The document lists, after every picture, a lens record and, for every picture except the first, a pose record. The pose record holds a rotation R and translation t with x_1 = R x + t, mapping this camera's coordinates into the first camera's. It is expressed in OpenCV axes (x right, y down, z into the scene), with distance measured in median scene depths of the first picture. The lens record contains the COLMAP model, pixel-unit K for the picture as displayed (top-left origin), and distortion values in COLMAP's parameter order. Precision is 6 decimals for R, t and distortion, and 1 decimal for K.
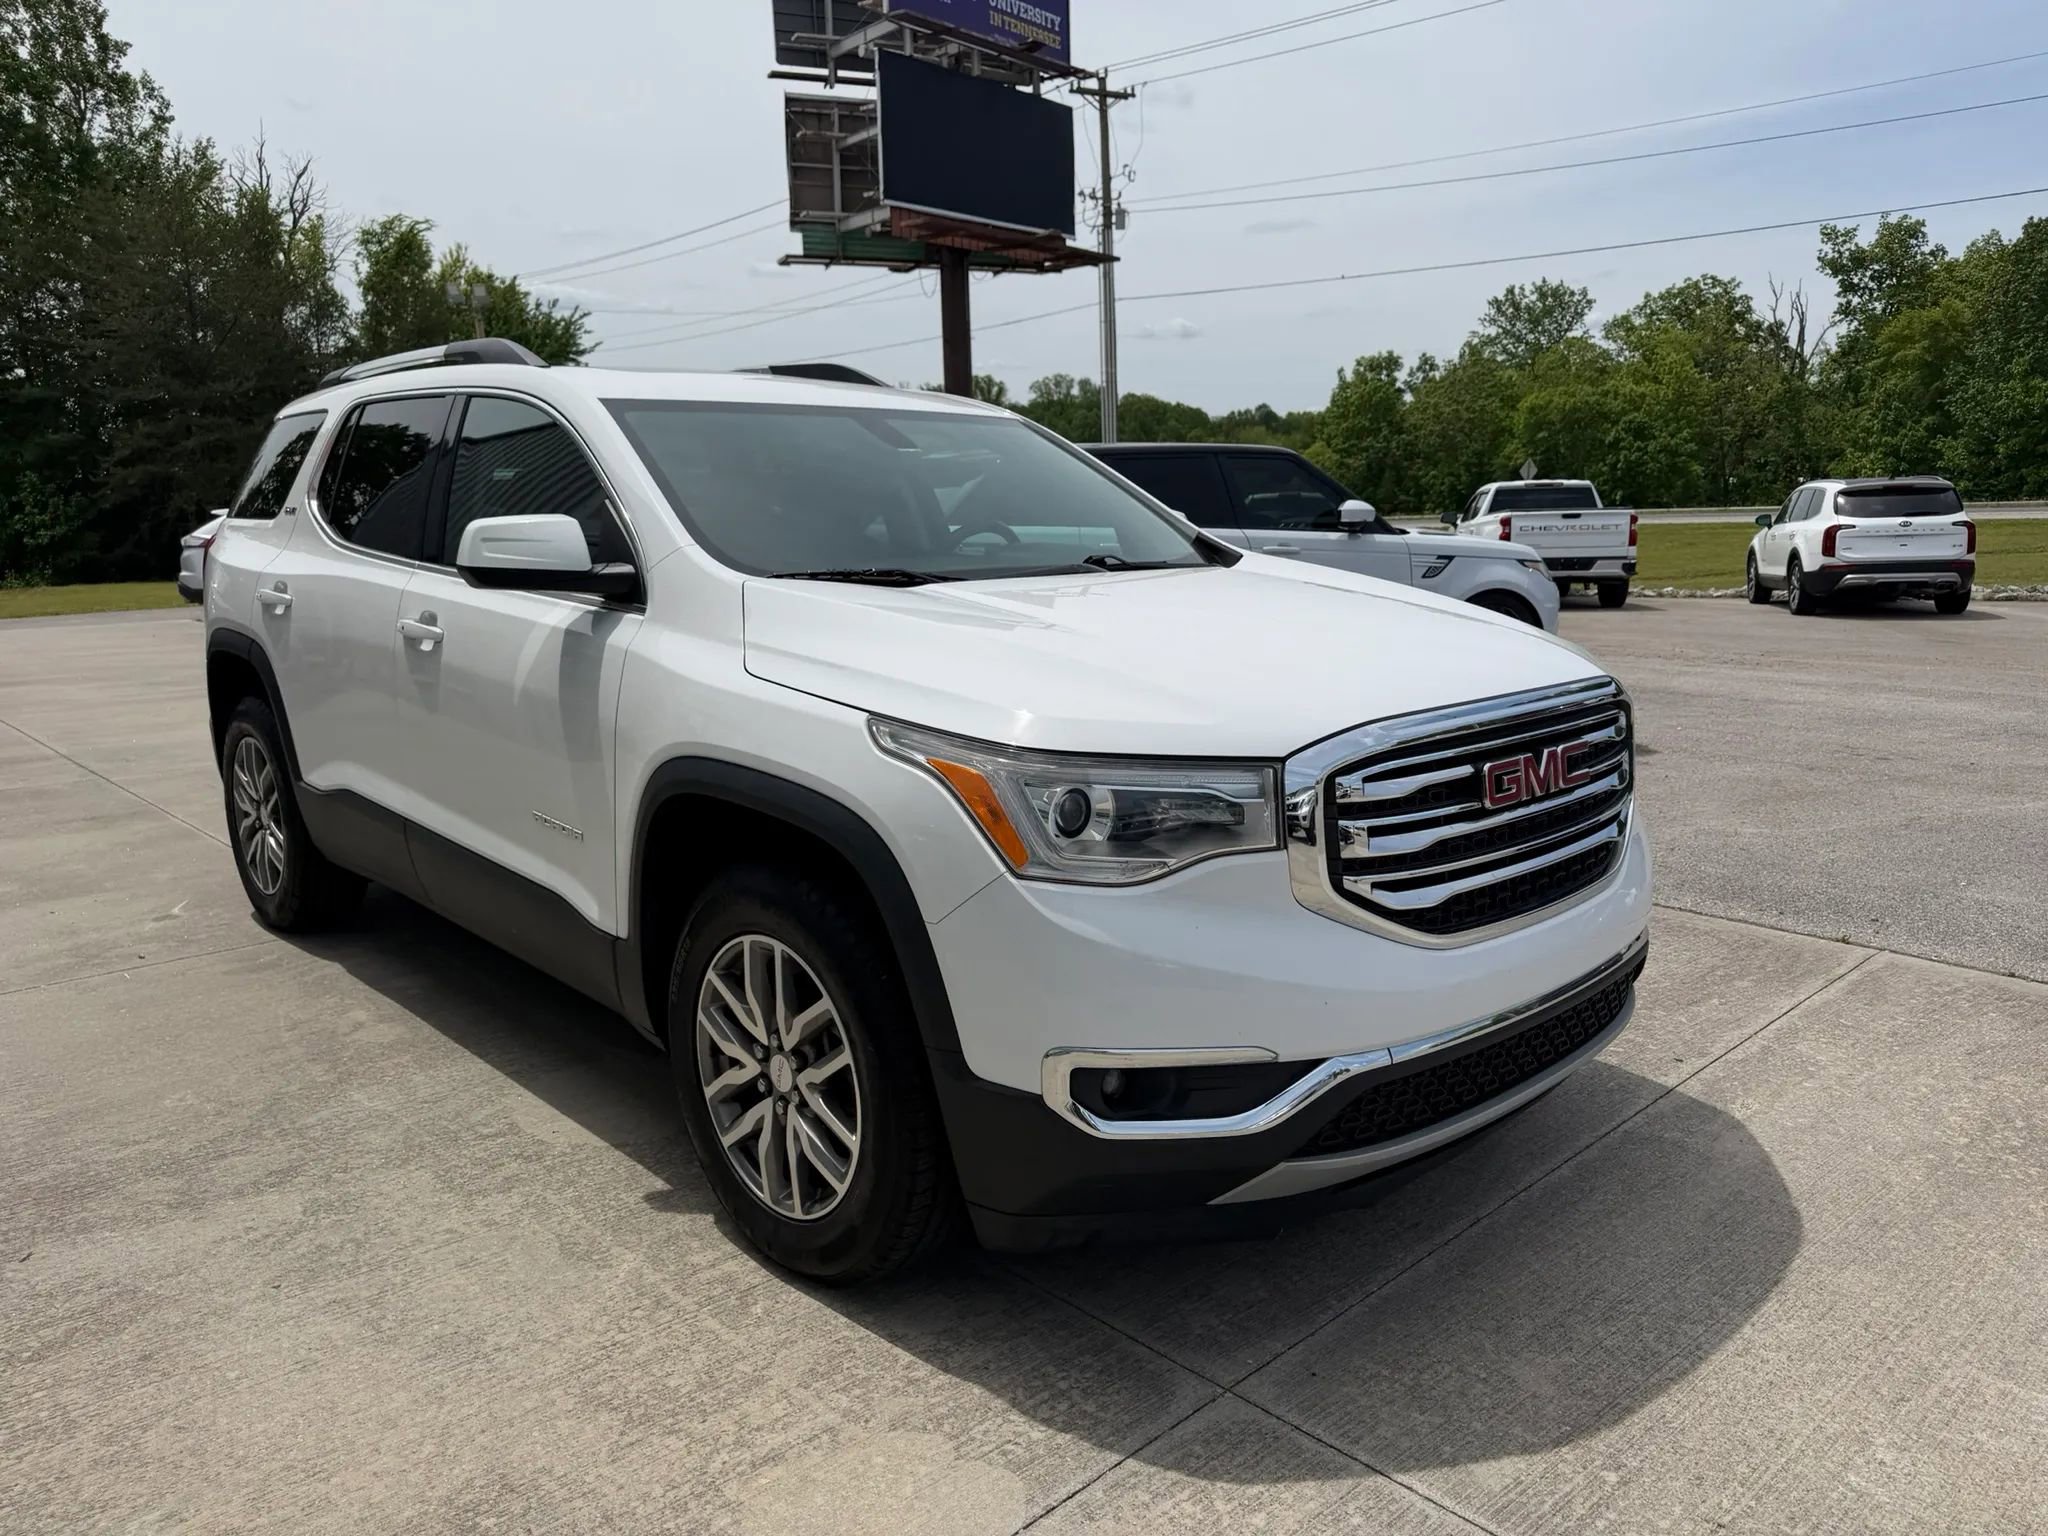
lens RADIAL K [[1451.2, 0, 1036.9], [0, 1451.2, 773.9], [0, 0, 1]] dist [0.020471, -0.024439]
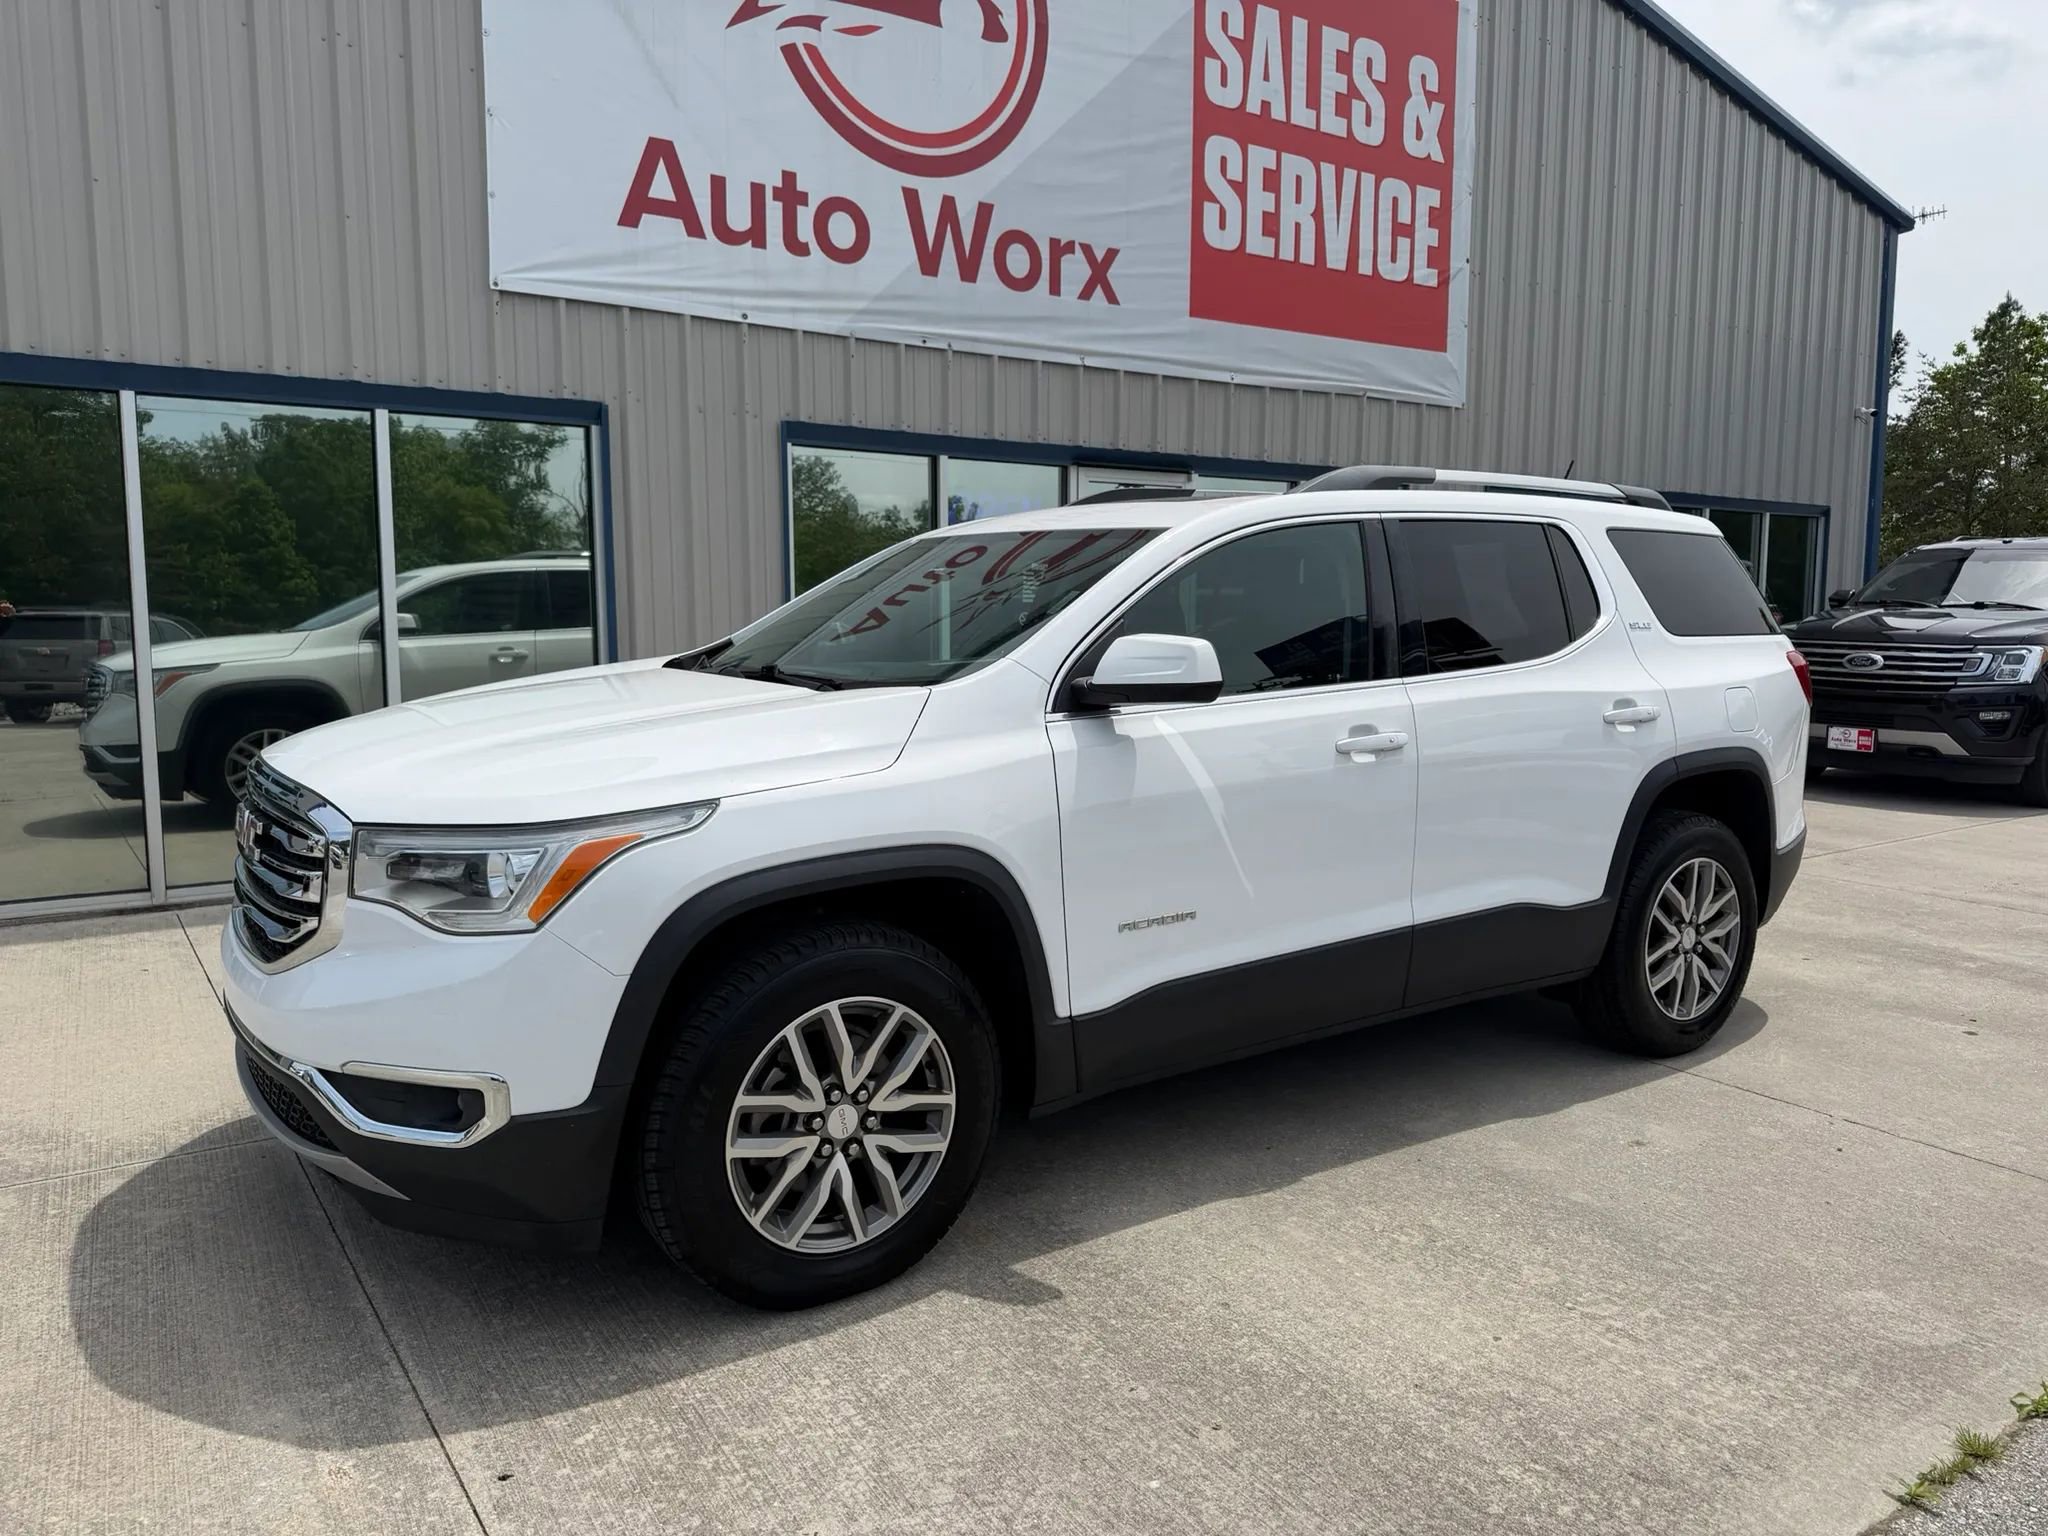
lens RADIAL K [[1451.2, 0, 1037.8], [0, 1451.2, 764.0], [0, 0, 1]] dist [0.020471, -0.024439]
pose [[-0.155883, 0.120865, -0.980353, 0.785687], [-0.198339, 0.968442, 0.150934, -0.203901], [0.967658, 0.217970, -0.126991, 0.970346]]
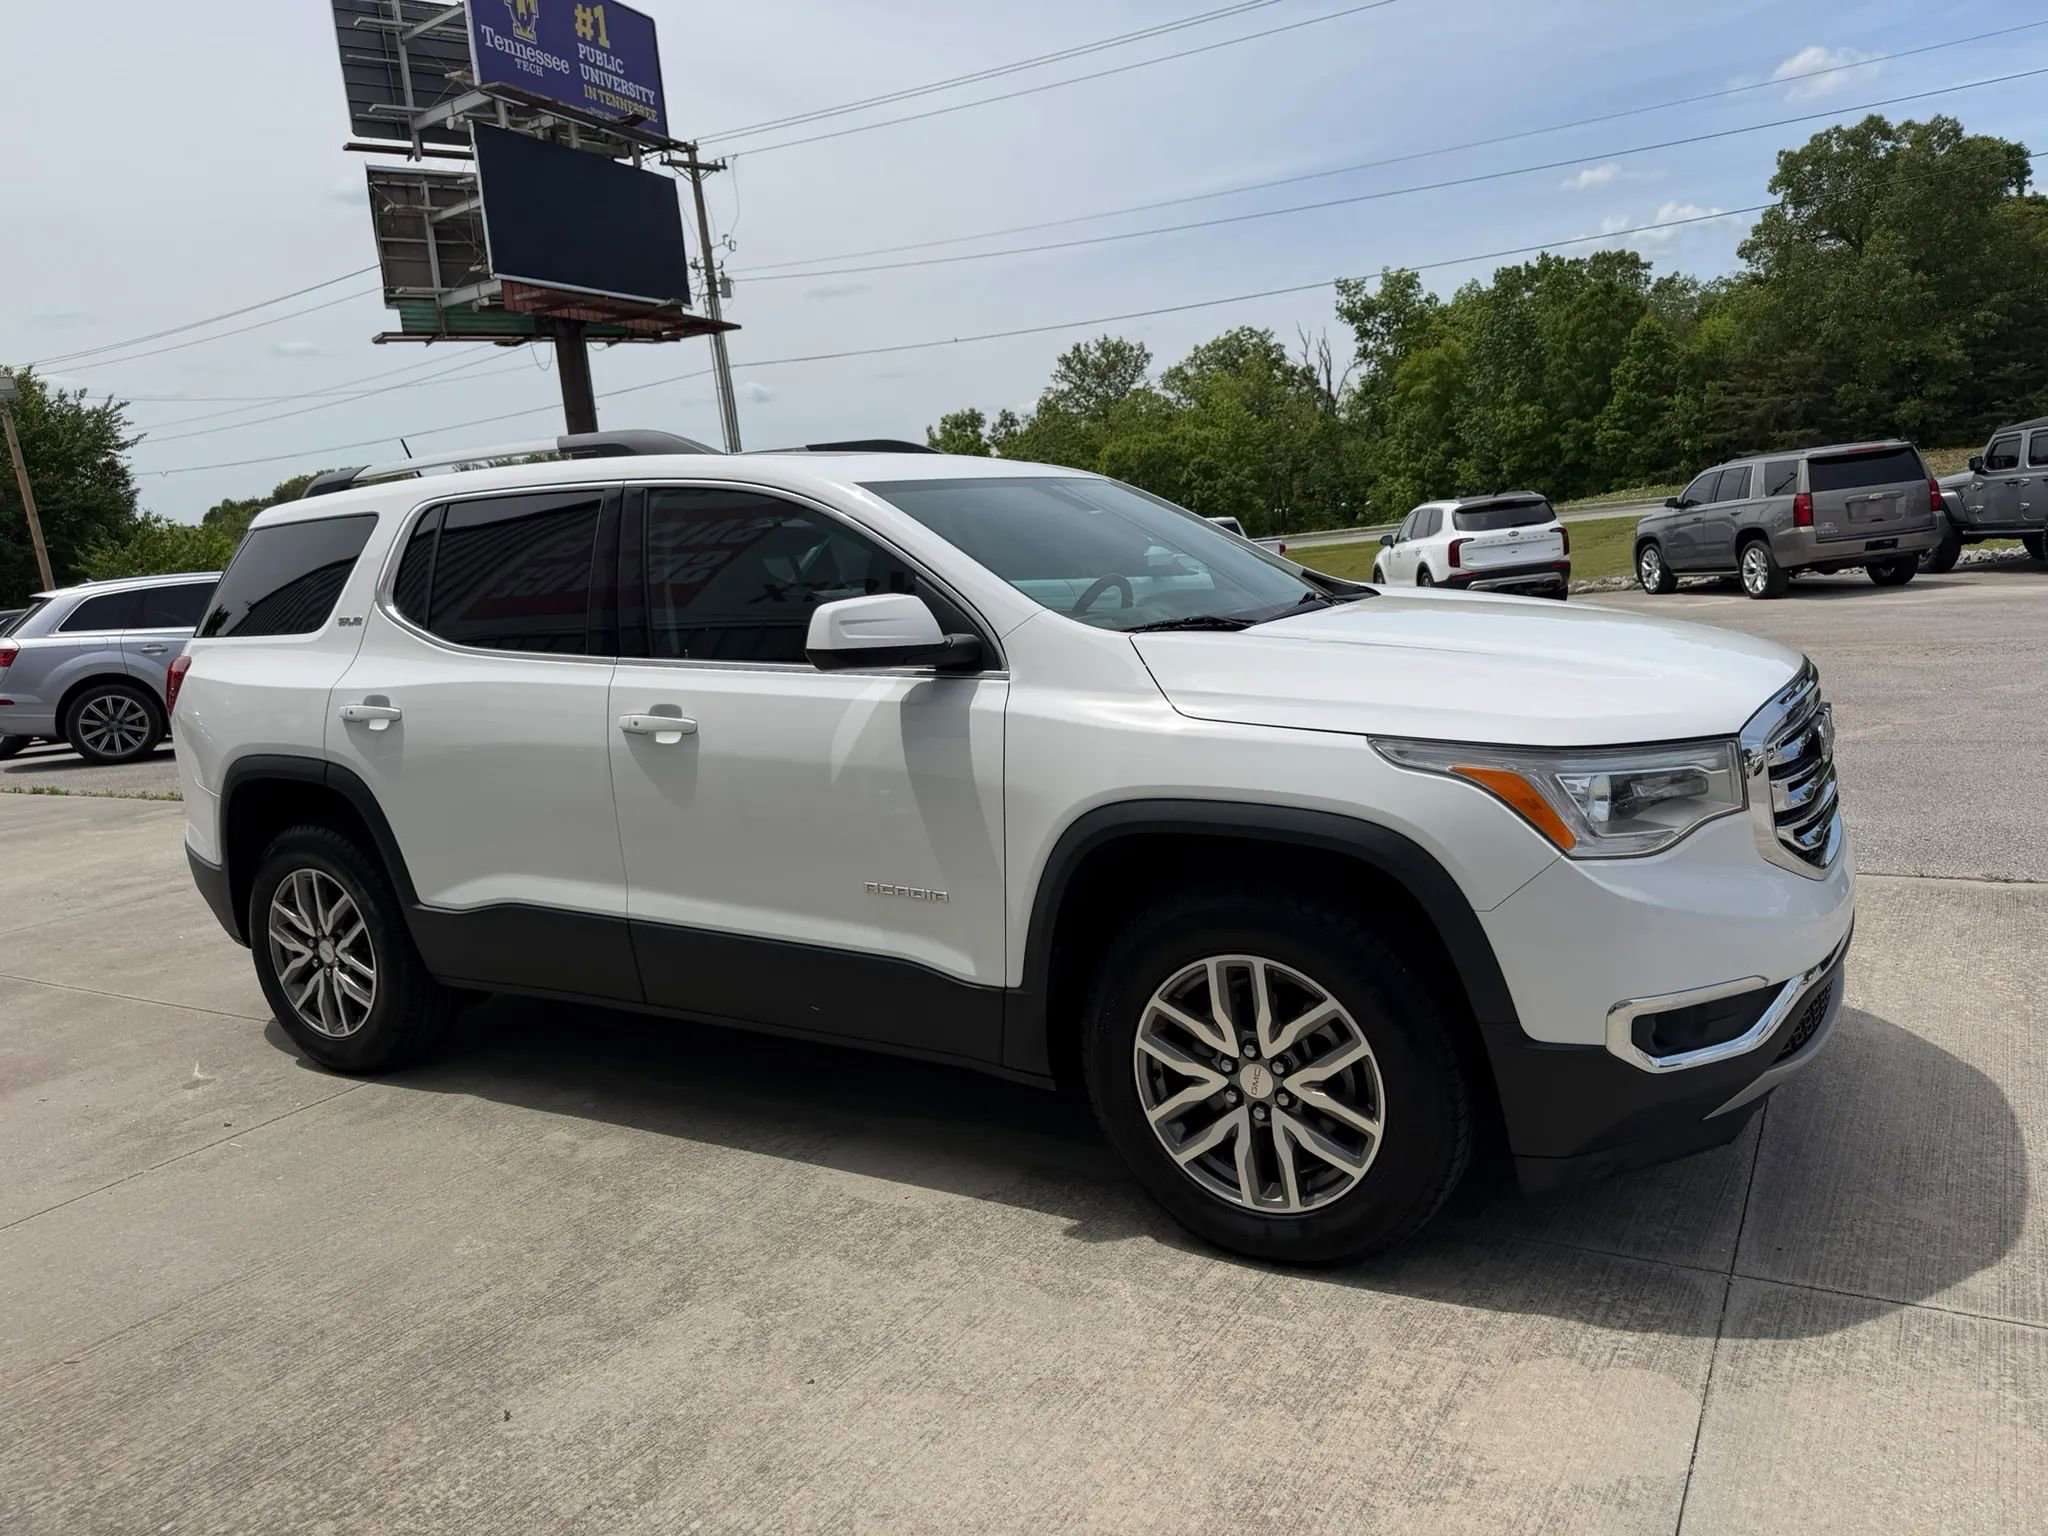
lens RADIAL K [[1451.2, 0, 1035.4], [0, 1451.2, 754.8], [0, 0, 1]] dist [0.020471, -0.024439]
pose [[0.960009, -0.106178, 0.259052, -0.333296], [0.119334, 0.992217, -0.035554, -0.009249], [-0.253261, 0.065045, 0.965209, -0.010507]]
